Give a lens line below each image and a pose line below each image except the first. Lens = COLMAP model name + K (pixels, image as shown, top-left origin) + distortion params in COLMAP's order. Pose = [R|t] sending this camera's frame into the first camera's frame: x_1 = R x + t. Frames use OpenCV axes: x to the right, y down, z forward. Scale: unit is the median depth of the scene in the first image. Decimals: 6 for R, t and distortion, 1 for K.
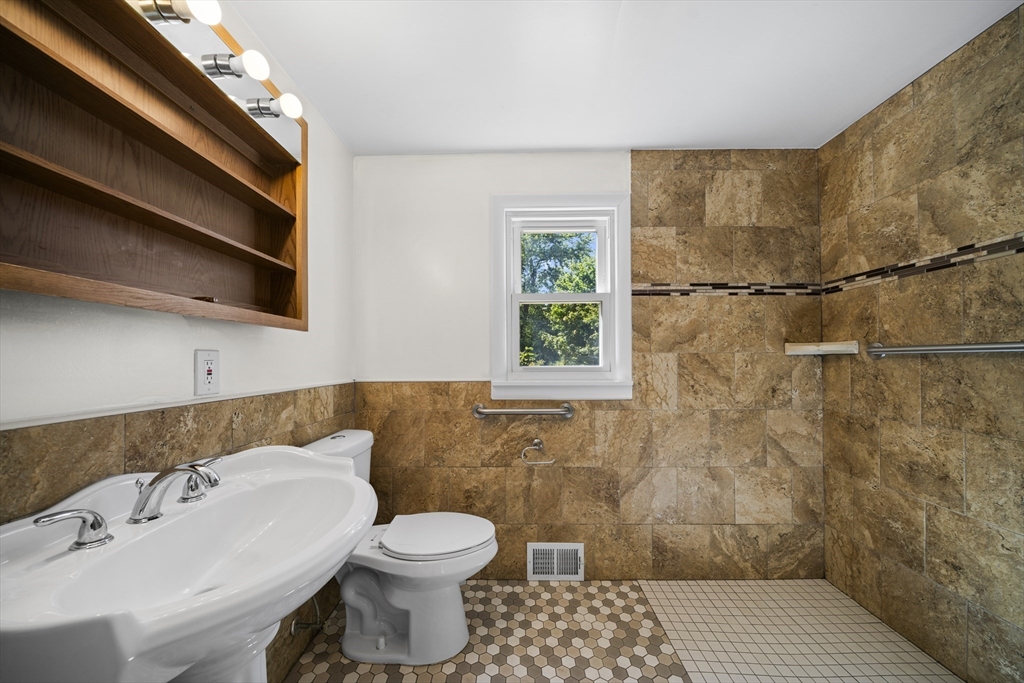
lens RADIAL K [[346.1, 0, 506.0], [0, 346.1, 348.8], [0, 0, 1]] dist [-0.001648, -0.000107]
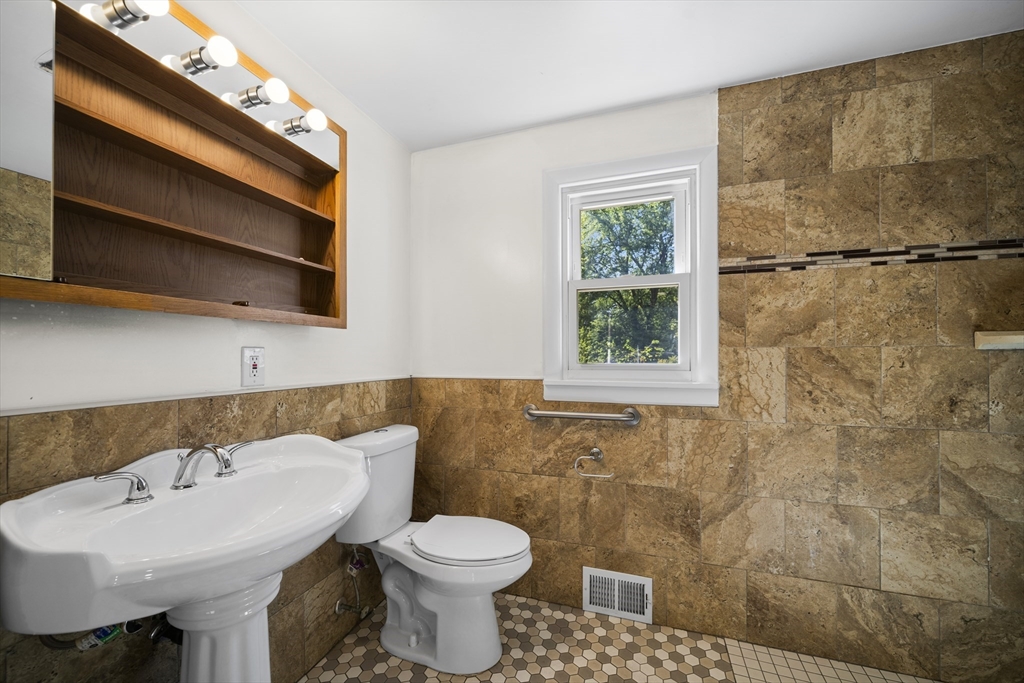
lens RADIAL K [[384.1, 0, 505.4], [0, 384.1, 343.3], [0, 0, 1]] dist [0.000479, 0.000242]
pose [[0.952554, -0.007585, -0.304275, 0.173552], [0.007763, 0.999970, -0.000626, -0.000920], [0.304270, -0.001766, 0.952584, 0.021592]]
